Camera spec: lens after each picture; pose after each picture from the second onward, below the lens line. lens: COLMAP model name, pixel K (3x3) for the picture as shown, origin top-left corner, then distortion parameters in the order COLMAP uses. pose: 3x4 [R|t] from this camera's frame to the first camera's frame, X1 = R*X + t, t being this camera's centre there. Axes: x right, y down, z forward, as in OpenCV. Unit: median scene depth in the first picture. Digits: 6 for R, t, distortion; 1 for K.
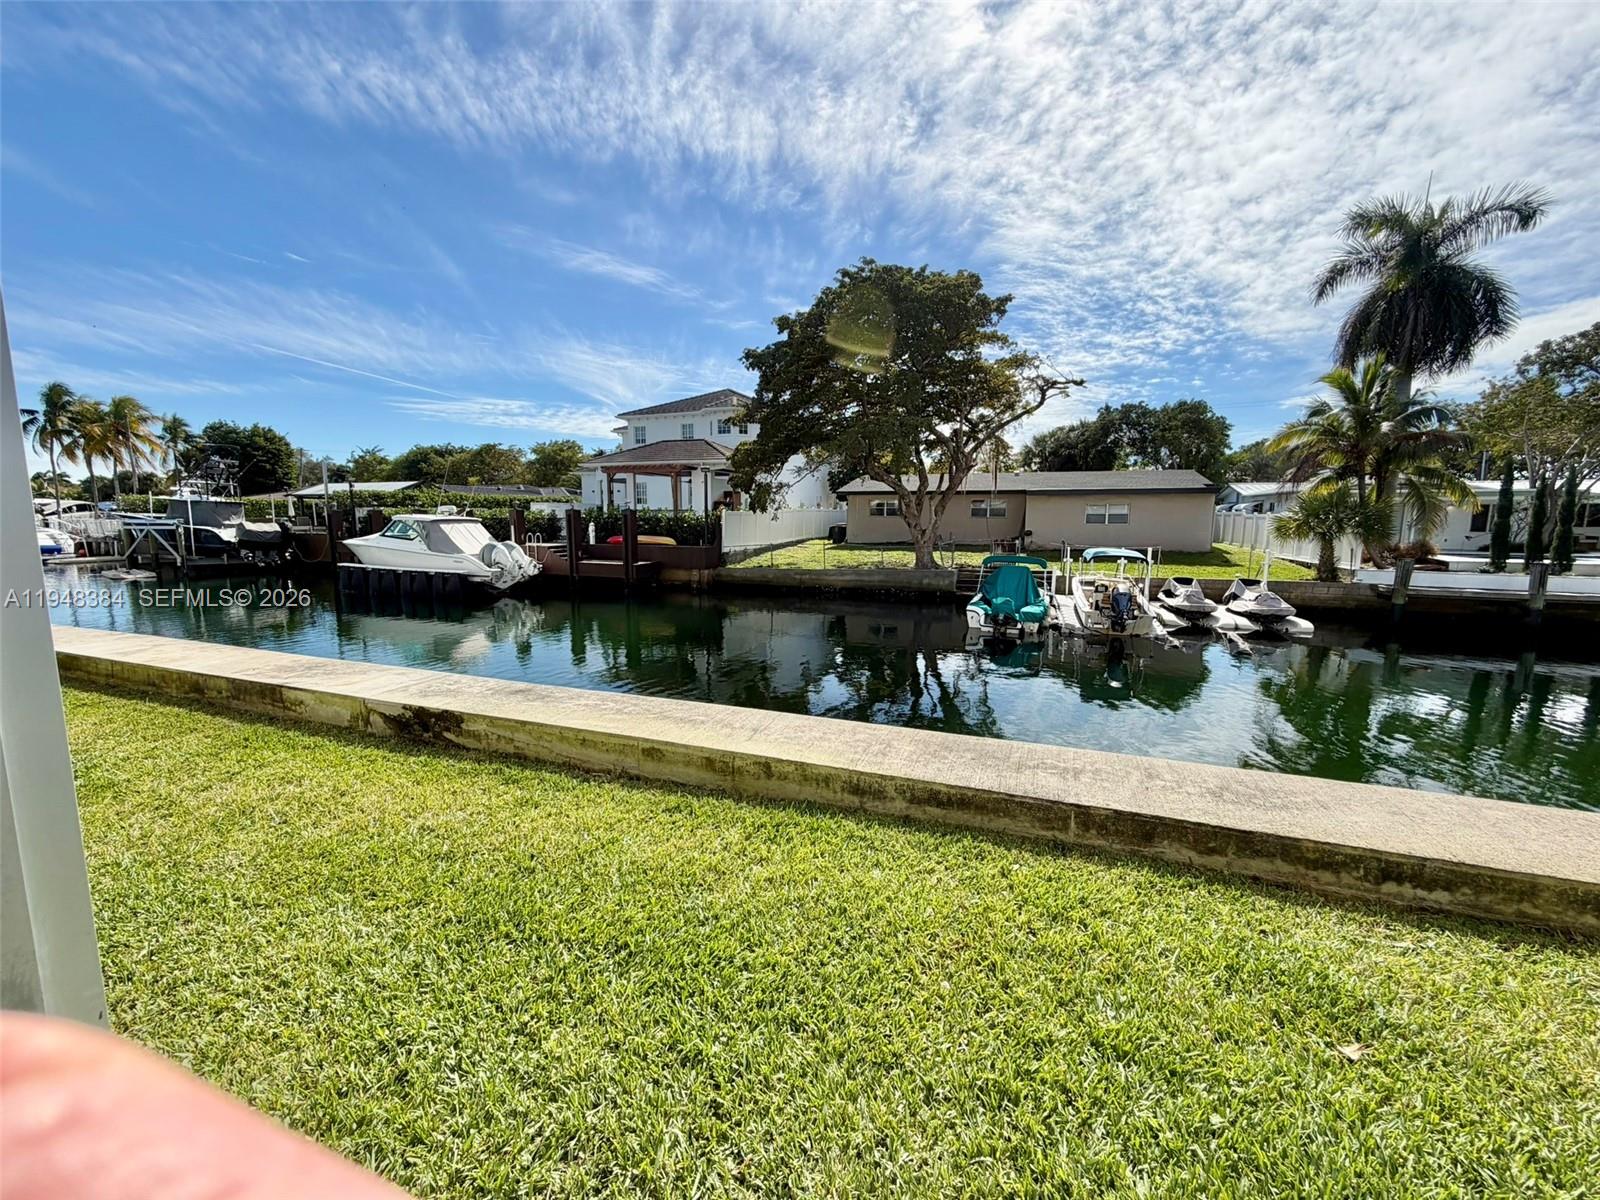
lens RADIAL K [[640.3, 0, 792.0], [0, 640.3, 609.9], [0, 0, 1]] dist [0.001389, 0.000064]
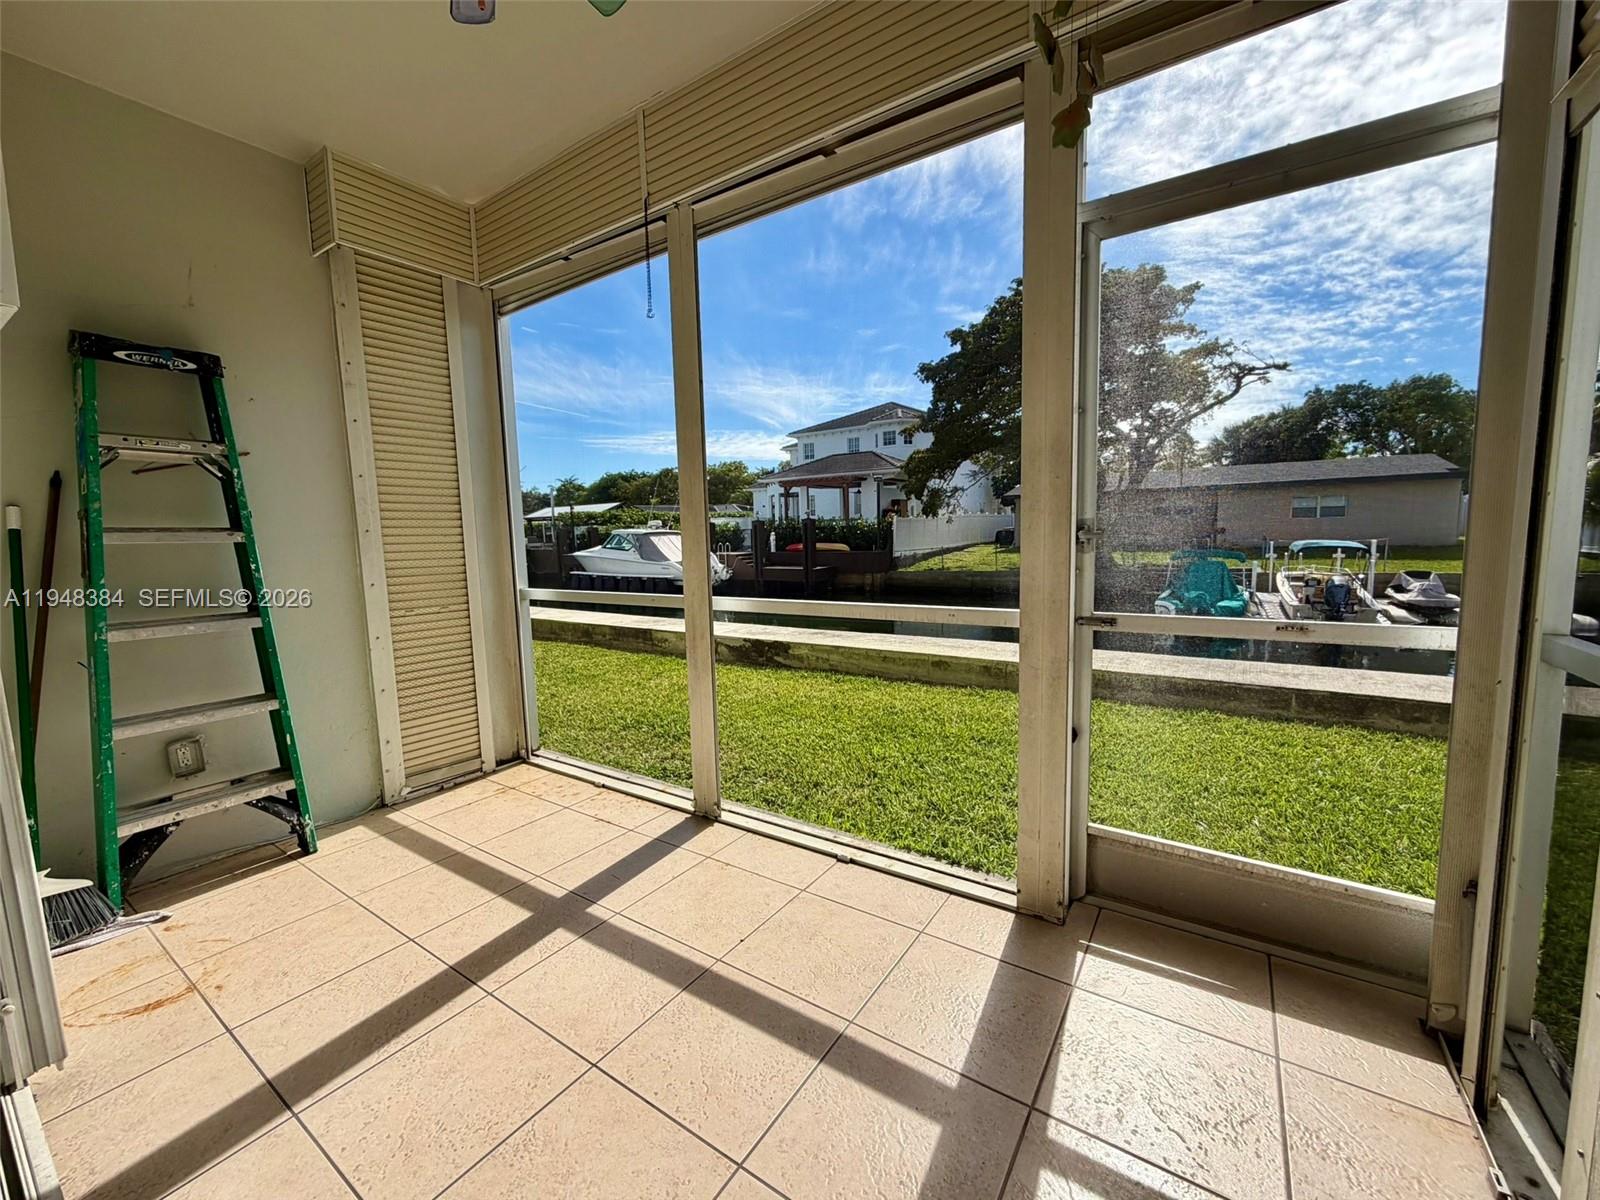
lens RADIAL K [[640.3, 0, 792.0], [0, 640.3, 609.9], [0, 0, 1]] dist [0.001389, 0.000064]
pose [[0.973313, -0.001213, -0.229480, -0.028170], [-0.003472, 0.999794, -0.020008, 0.017845], [0.229457, 0.020271, 0.973108, -0.056137]]
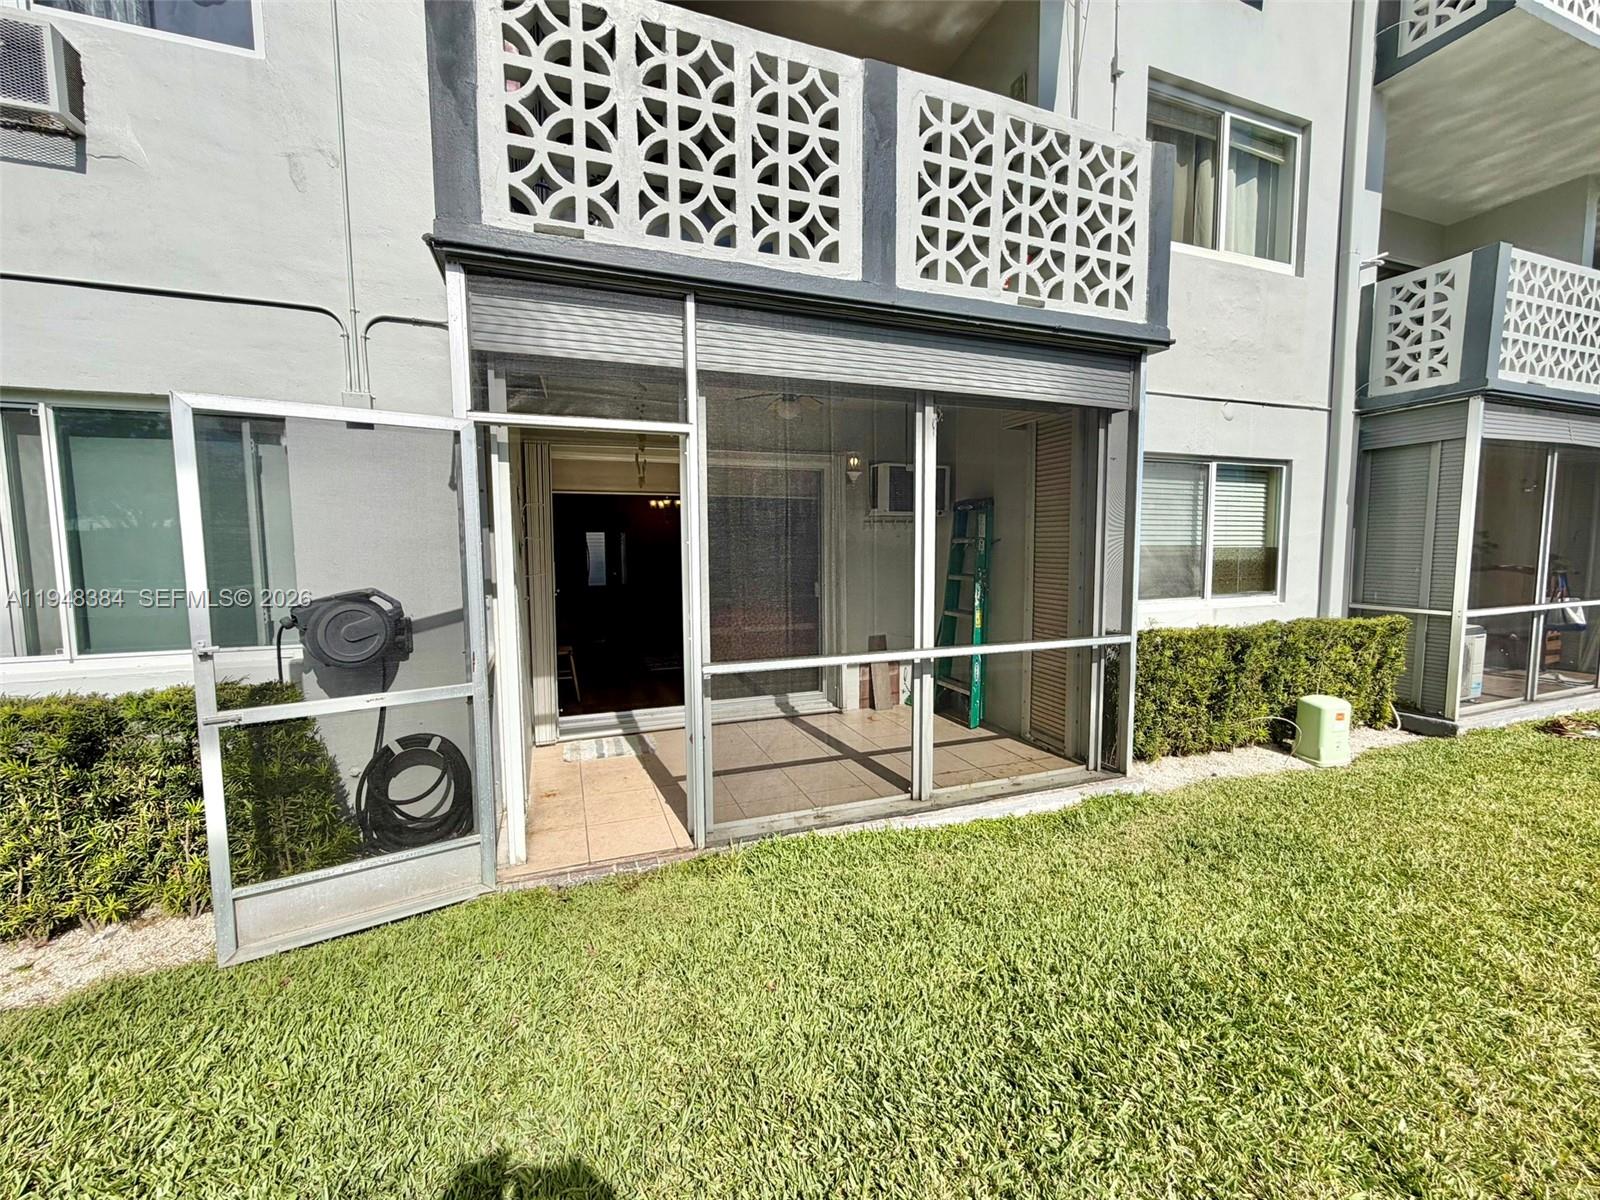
lens RADIAL K [[638.8, 0, 796.7], [0, 638.8, 598.1], [0, 0, 1]] dist [0.001020, 0.000187]
pose [[-0.747951, 0.056821, -0.661317, 0.041872], [-0.089945, 0.978463, 0.185798, -0.015530], [0.657632, 0.198450, -0.726731, 0.099740]]
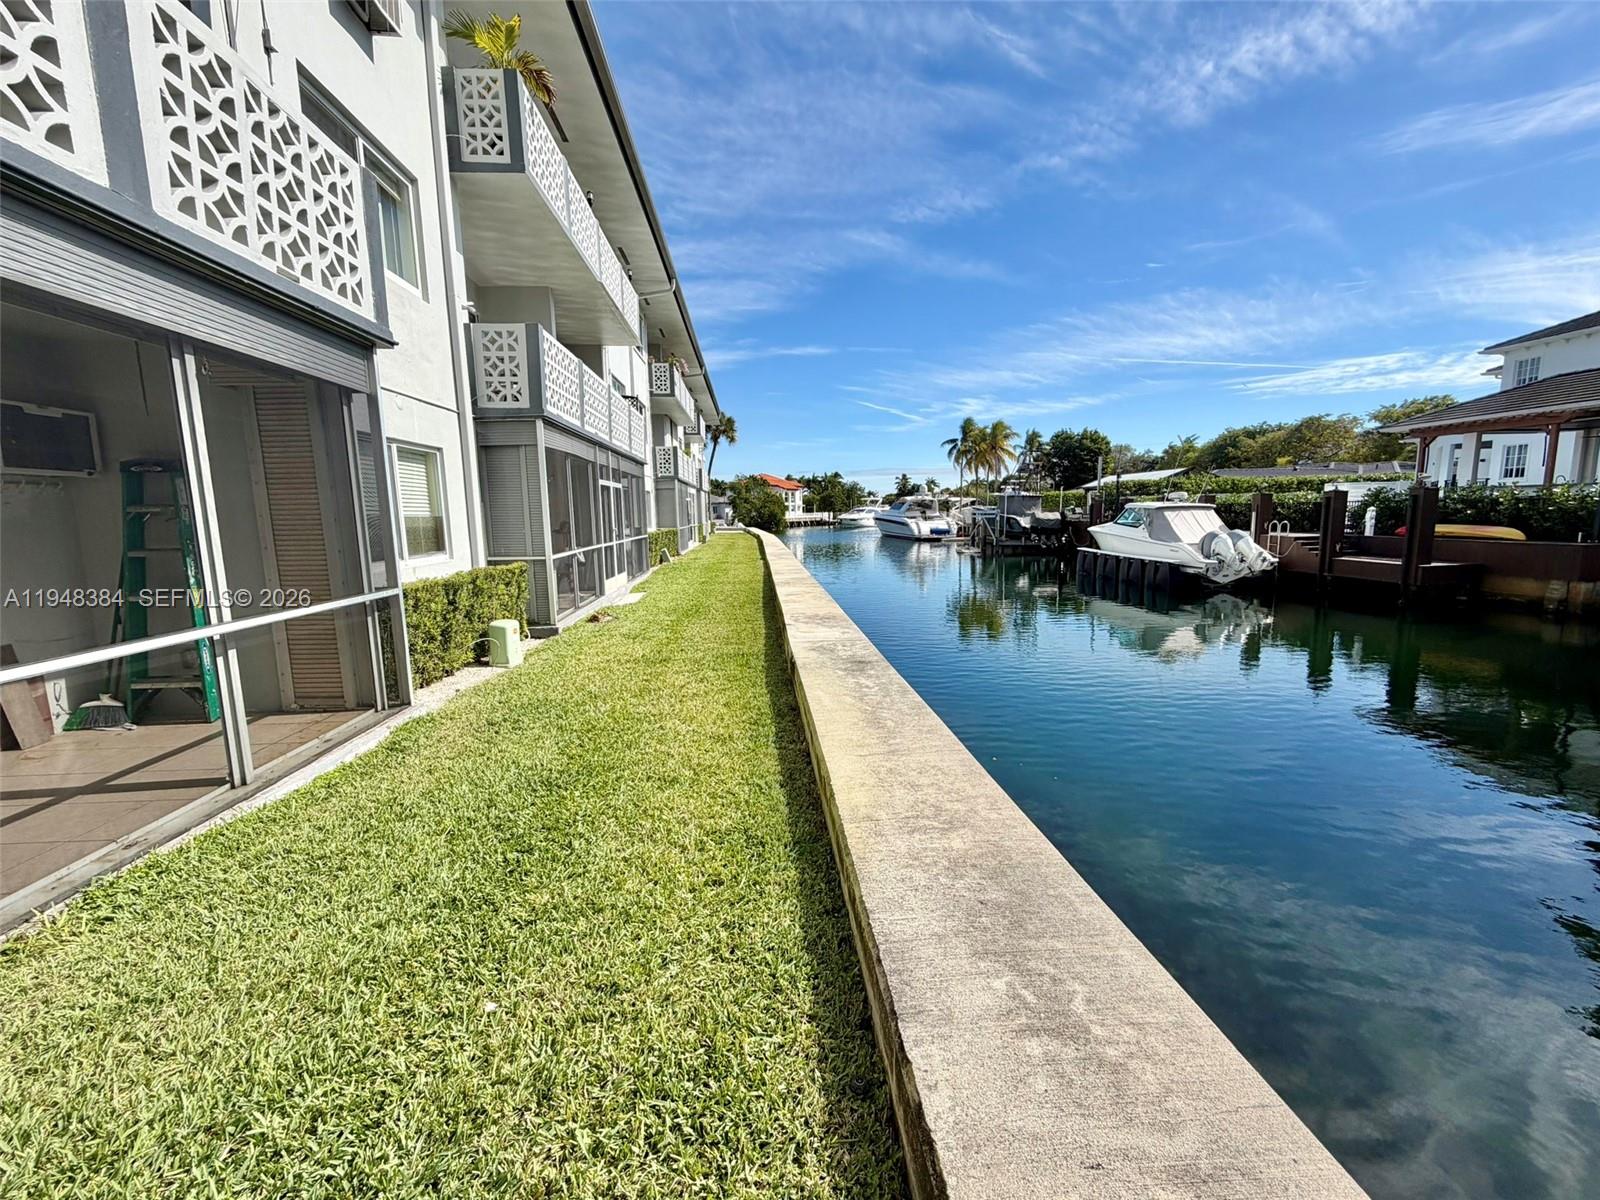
lens RADIAL K [[638.8, 0, 796.7], [0, 638.8, 598.1], [0, 0, 1]] dist [0.001020, 0.000187]
pose [[0.422564, 0.110645, -0.899554, 0.088081], [-0.109445, 0.991487, 0.070541, -0.008585], [0.899701, 0.068644, 0.431076, 0.069808]]
